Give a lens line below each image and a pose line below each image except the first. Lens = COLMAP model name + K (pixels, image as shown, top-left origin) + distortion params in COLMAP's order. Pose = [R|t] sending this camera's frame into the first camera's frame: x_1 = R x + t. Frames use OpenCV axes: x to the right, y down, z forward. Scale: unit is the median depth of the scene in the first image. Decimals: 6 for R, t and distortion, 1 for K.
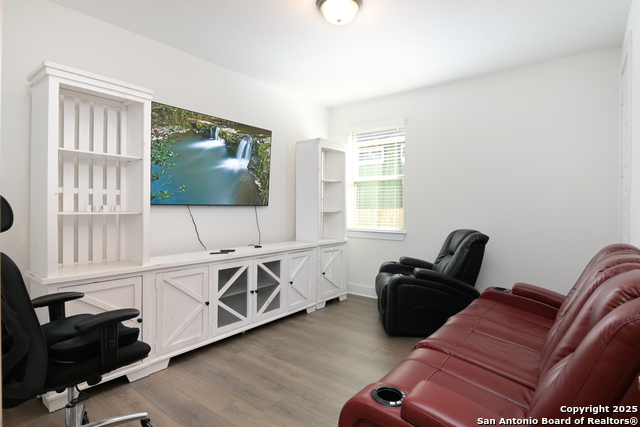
lens RADIAL K [[337.7, 0, 320.0], [0, 337.7, 211.9], [0, 0, 1]] dist [0.001640, -0.004407]
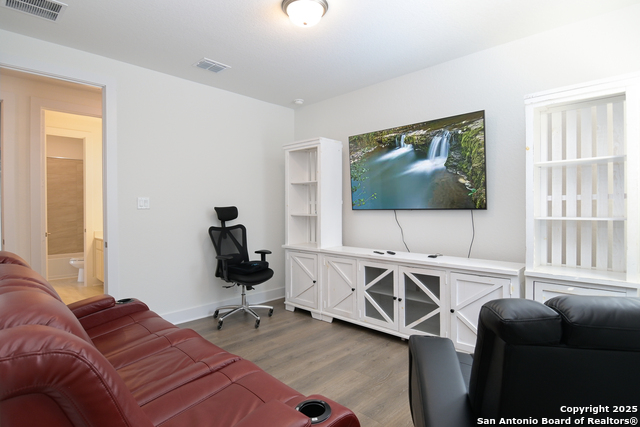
lens RADIAL K [[337.7, 0, 320.1], [0, 337.7, 211.7], [0, 0, 1]] dist [0.001640, -0.004407]
pose [[-0.108920, -0.003469, -0.994044, 0.761160], [-0.016357, 0.999865, -0.001697, -0.006432], [0.993916, 0.016075, -0.108962, 0.856178]]
